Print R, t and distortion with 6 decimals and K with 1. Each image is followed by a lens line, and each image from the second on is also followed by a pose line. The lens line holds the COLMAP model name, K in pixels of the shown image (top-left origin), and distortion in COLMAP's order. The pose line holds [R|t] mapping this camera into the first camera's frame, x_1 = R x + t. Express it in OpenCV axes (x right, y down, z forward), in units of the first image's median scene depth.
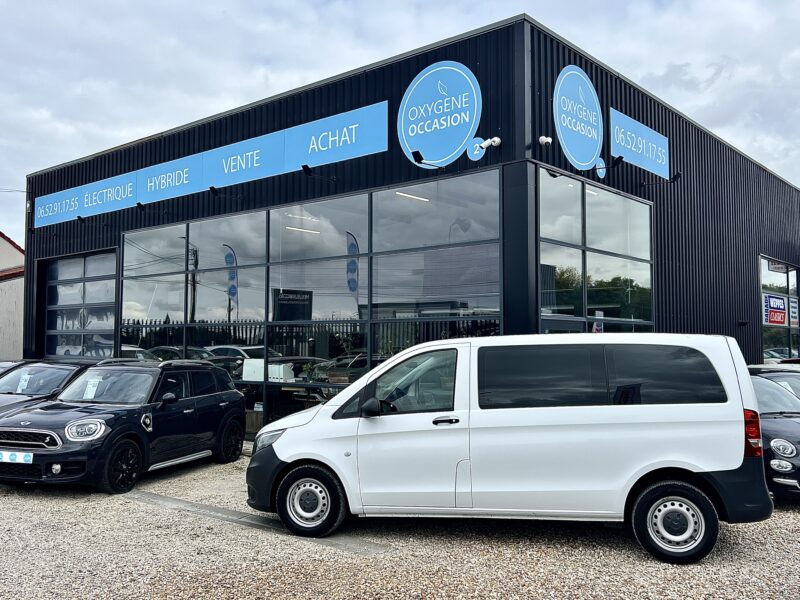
lens RADIAL K [[747.4, 0, 400.0], [0, 747.4, 300.0], [0, 0, 1]] dist [0.069787, -0.108715]
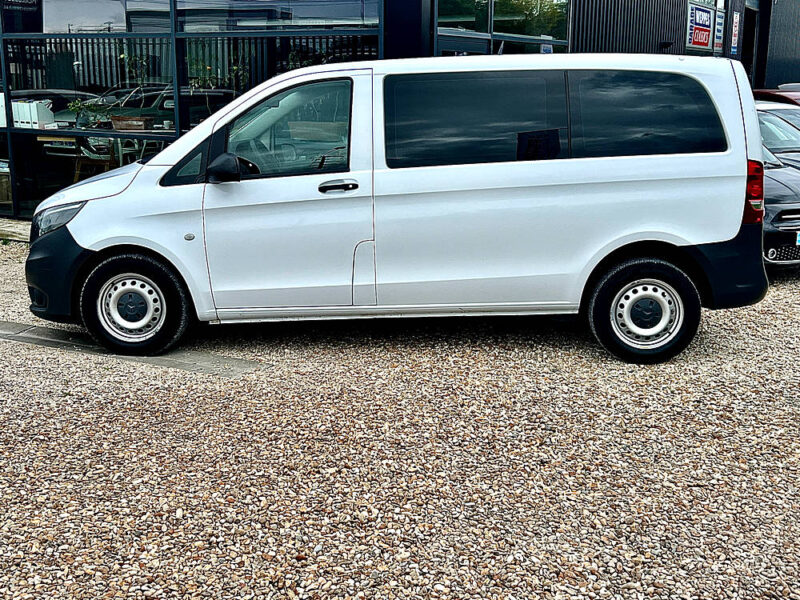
lens RADIAL K [[991.5, 0, 400.0], [0, 991.5, 300.0], [0, 0, 1]] dist [0.232099, -0.776682]
pose [[0.976082, -0.044242, 0.212851, -0.081234], [-0.016374, 0.961332, 0.274904, 0.009534], [-0.216783, -0.271815, 0.937615, 0.101952]]
